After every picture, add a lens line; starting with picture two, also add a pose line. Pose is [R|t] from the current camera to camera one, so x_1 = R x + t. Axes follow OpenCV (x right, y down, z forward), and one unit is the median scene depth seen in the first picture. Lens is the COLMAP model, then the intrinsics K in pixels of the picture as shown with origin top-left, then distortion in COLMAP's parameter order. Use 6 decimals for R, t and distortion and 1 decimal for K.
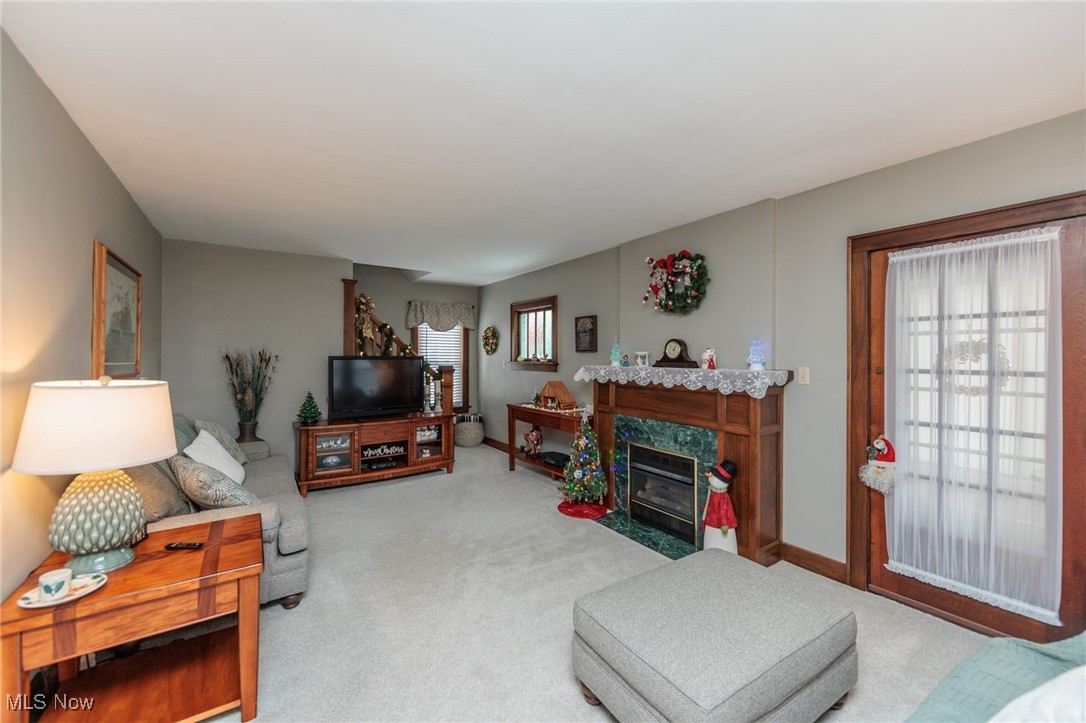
lens RADIAL K [[424.1, 0, 543.8], [0, 424.1, 356.5], [0, 0, 1]] dist [-0.002666, -0.000158]
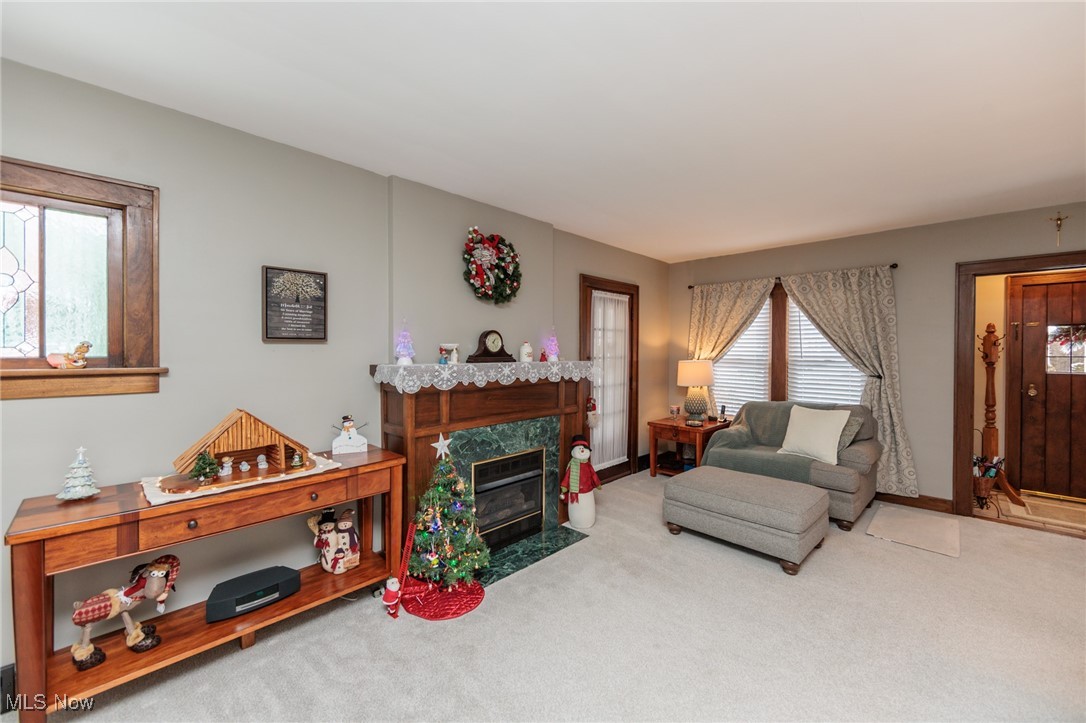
lens RADIAL K [[424.1, 0, 543.8], [0, 424.1, 356.5], [0, 0, 1]] dist [-0.002666, -0.000158]
pose [[-0.192954, -0.014969, 0.981094, -0.635763], [0.000939, 0.999880, 0.015440, -0.000178], [-0.981207, 0.003901, -0.192917, 1.147536]]
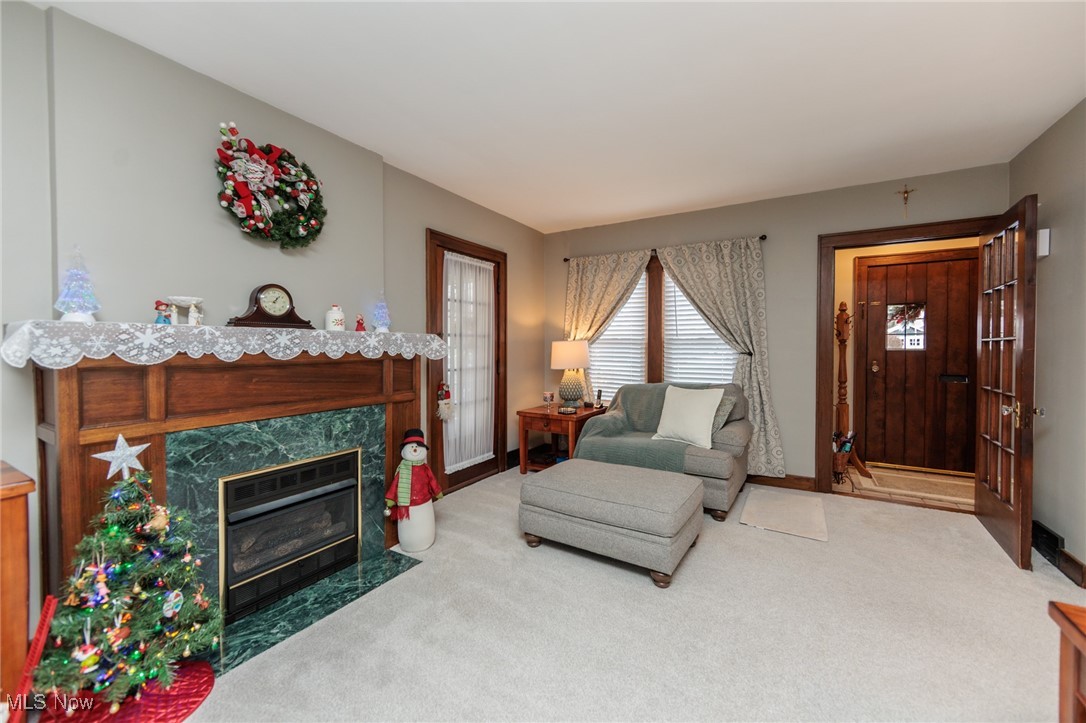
lens RADIAL K [[424.1, 0, 543.8], [0, 424.1, 356.5], [0, 0, 1]] dist [-0.002666, -0.000158]
pose [[-0.415484, -0.021457, 0.909347, -0.454334], [0.003035, 0.999683, 0.024976, 0.053612], [-0.909595, 0.013137, -0.415288, 0.966732]]
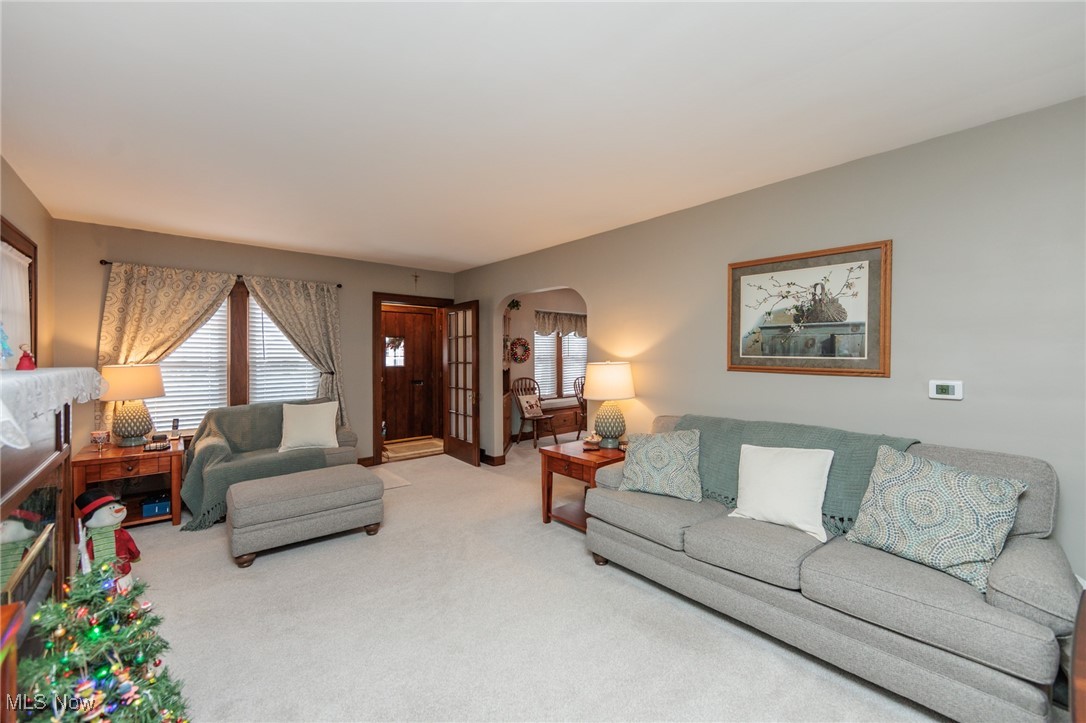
lens RADIAL K [[429.5, 0, 542.9], [0, 429.5, 356.6], [0, 0, 1]] dist [-0.002183, -0.000307]
pose [[-0.995505, 0.001208, -0.094697, -0.239914], [0.000631, 0.999981, 0.006122, 0.009706], [0.094703, 0.006035, -0.995487, 1.552489]]
